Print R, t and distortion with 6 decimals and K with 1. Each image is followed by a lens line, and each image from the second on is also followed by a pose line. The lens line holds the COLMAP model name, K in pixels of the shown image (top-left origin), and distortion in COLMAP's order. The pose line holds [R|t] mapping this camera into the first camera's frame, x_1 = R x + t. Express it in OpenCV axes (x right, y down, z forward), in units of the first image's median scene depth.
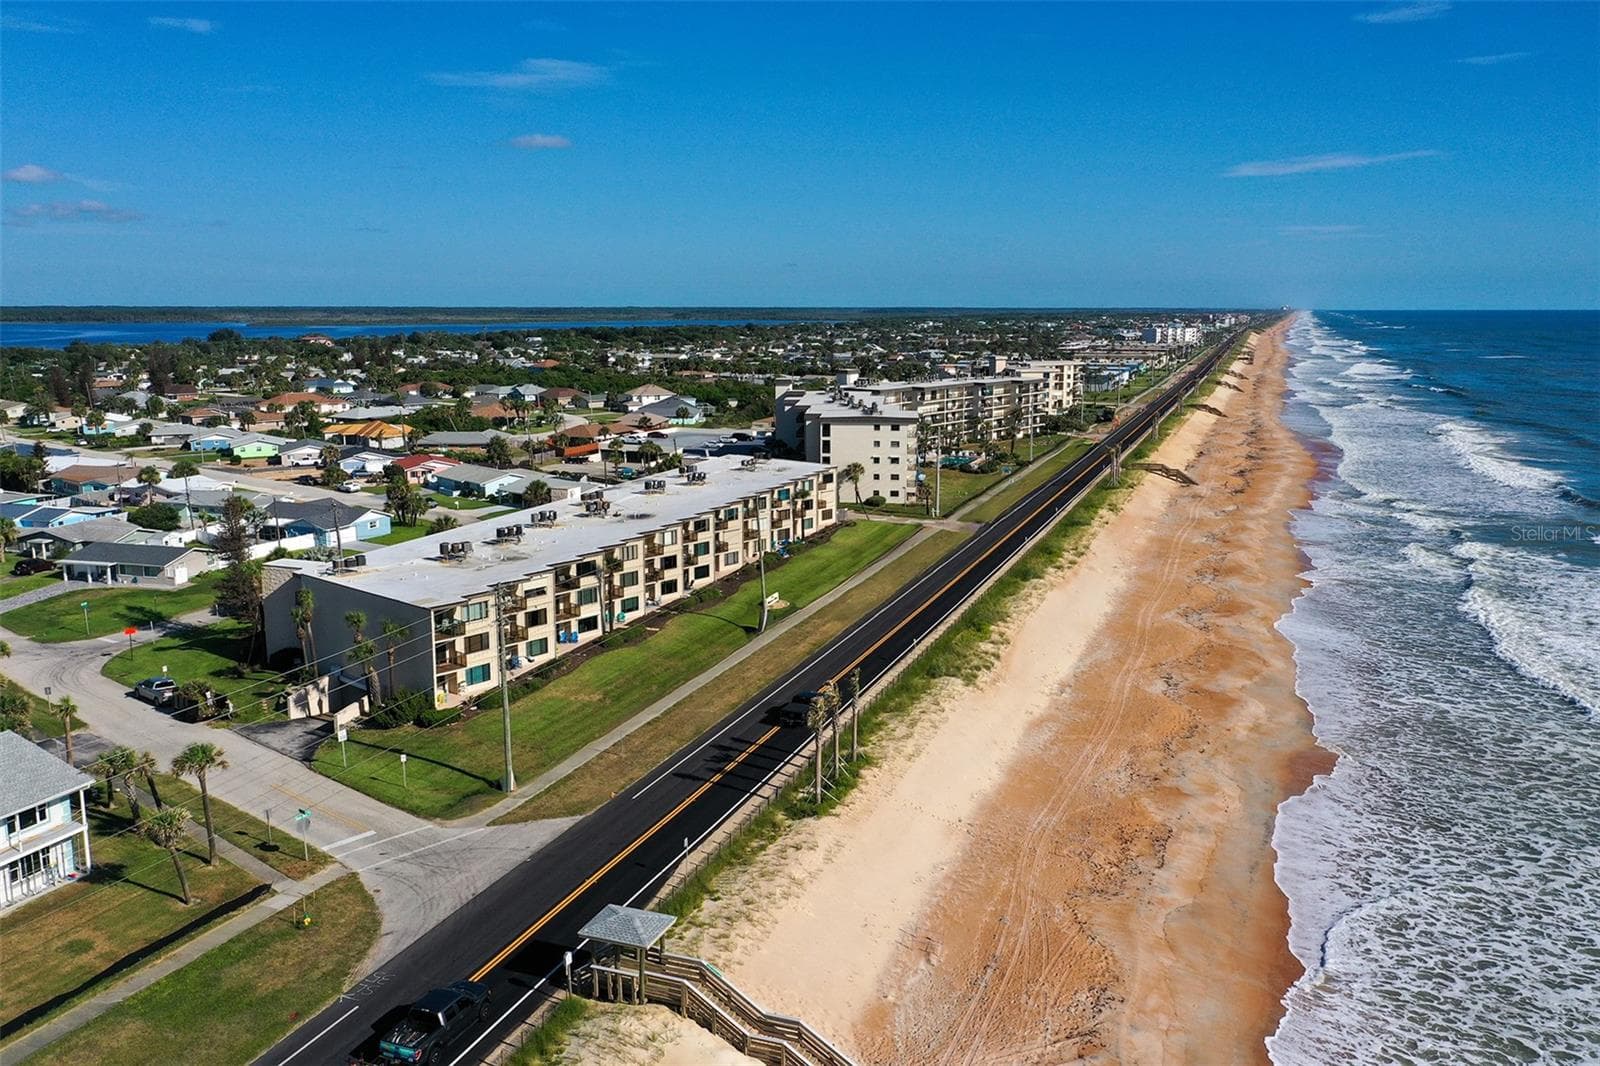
lens RADIAL K [[1257.8, 0, 799.1], [0, 1257.8, 534.5], [0, 0, 1]] dist [0.009195, 0.003152]
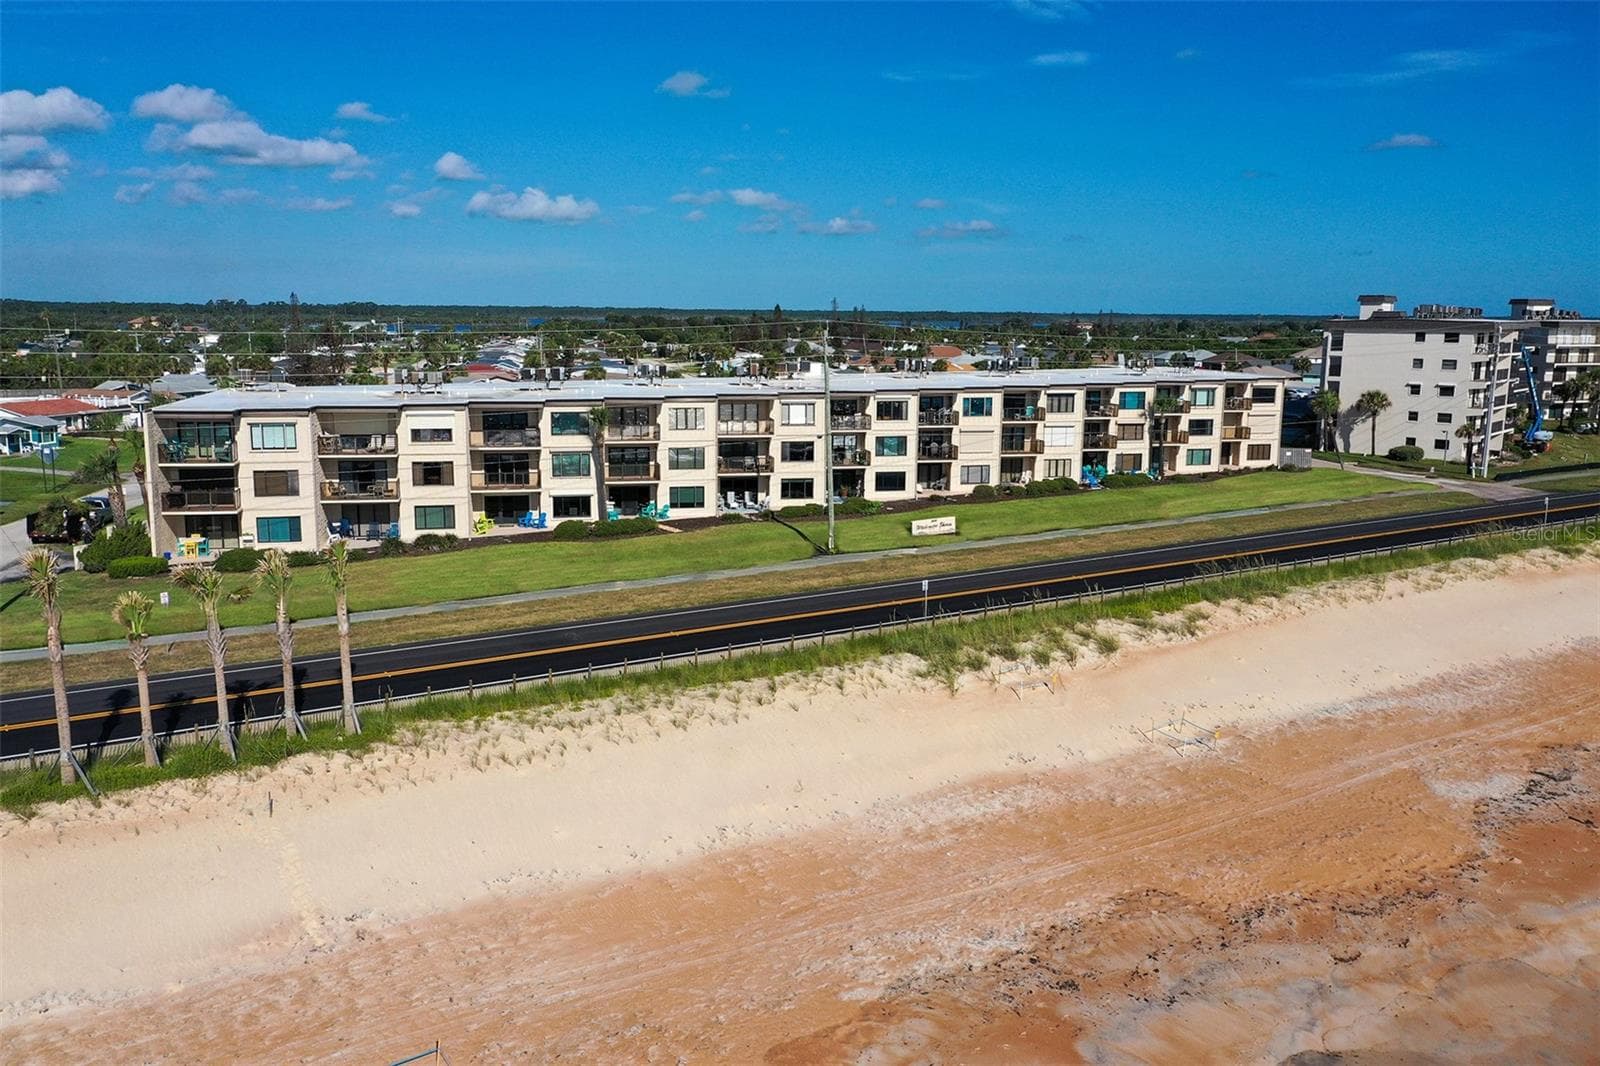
lens RADIAL K [[1257.8, 0, 797.9], [0, 1257.8, 534.1], [0, 0, 1]] dist [0.009195, 0.003152]
pose [[0.800939, 0.110386, -0.588482, 0.290033], [-0.115687, 0.992869, 0.028787, 0.046076], [0.587463, 0.045022, 0.807997, 0.459976]]
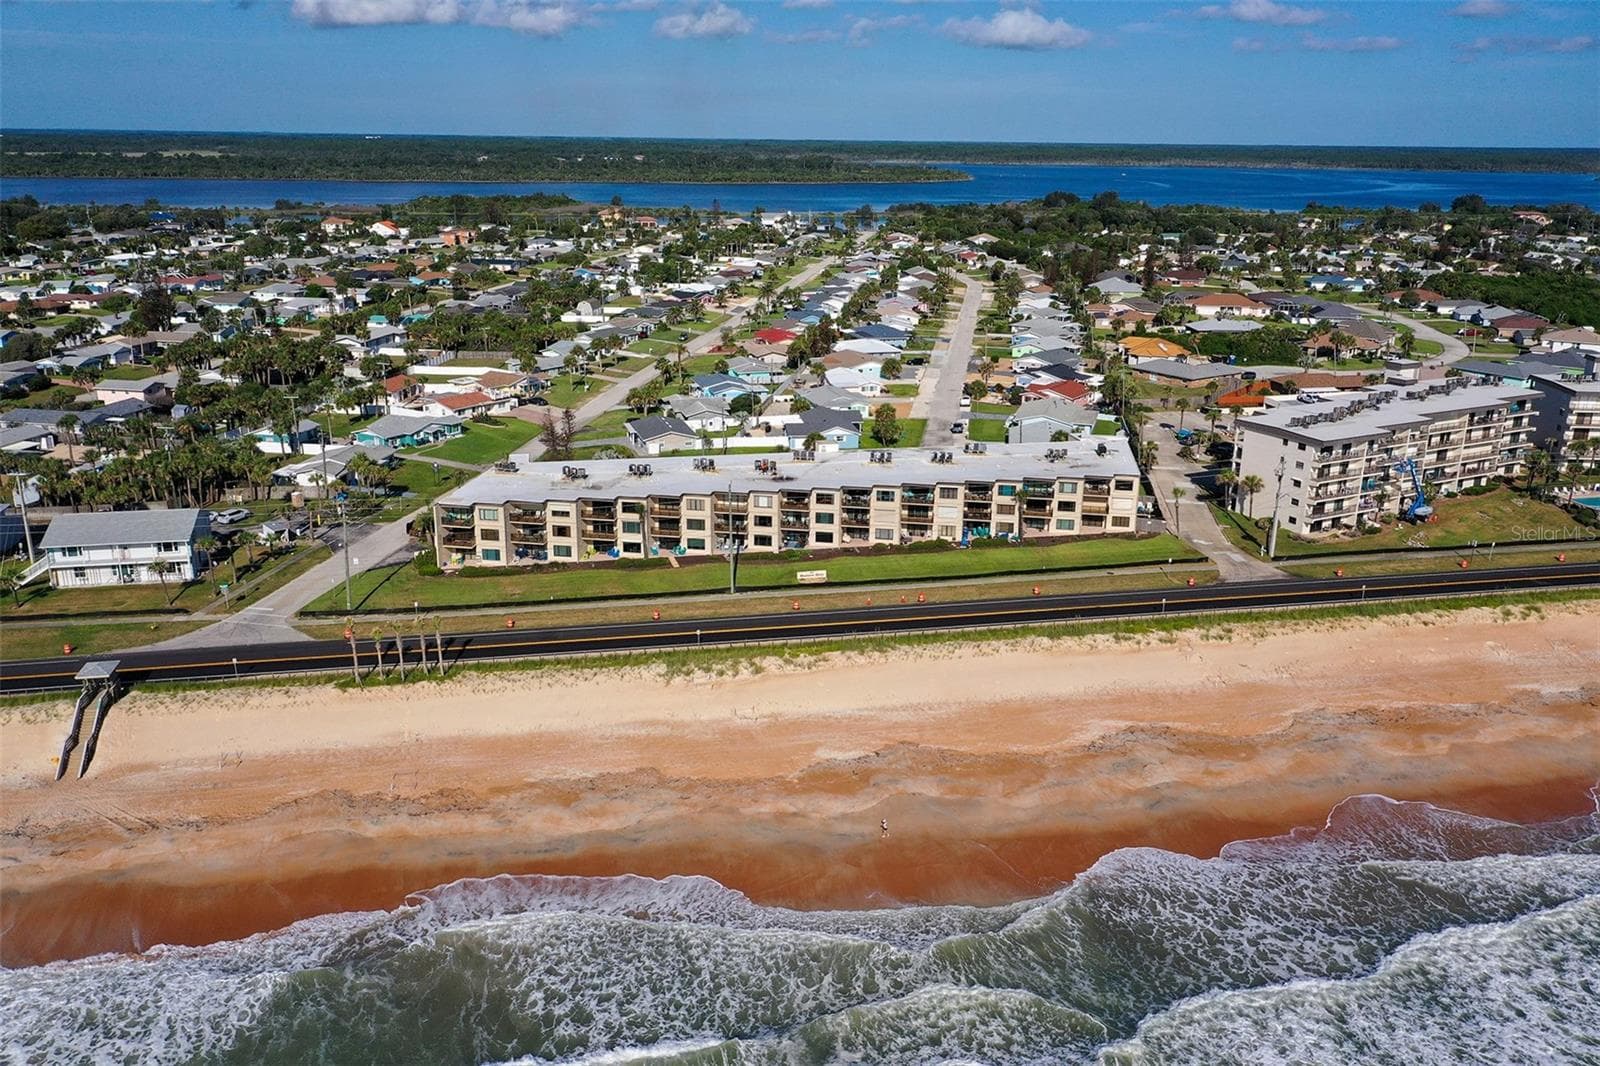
lens RADIAL K [[1257.8, 0, 802.3], [0, 1257.8, 531.0], [0, 0, 1]] dist [0.009195, 0.003152]
pose [[0.538169, 0.258690, -0.802155, 0.895223], [-0.162638, 0.965719, 0.202324, -0.220535], [0.826996, 0.021576, 0.561793, 0.338912]]
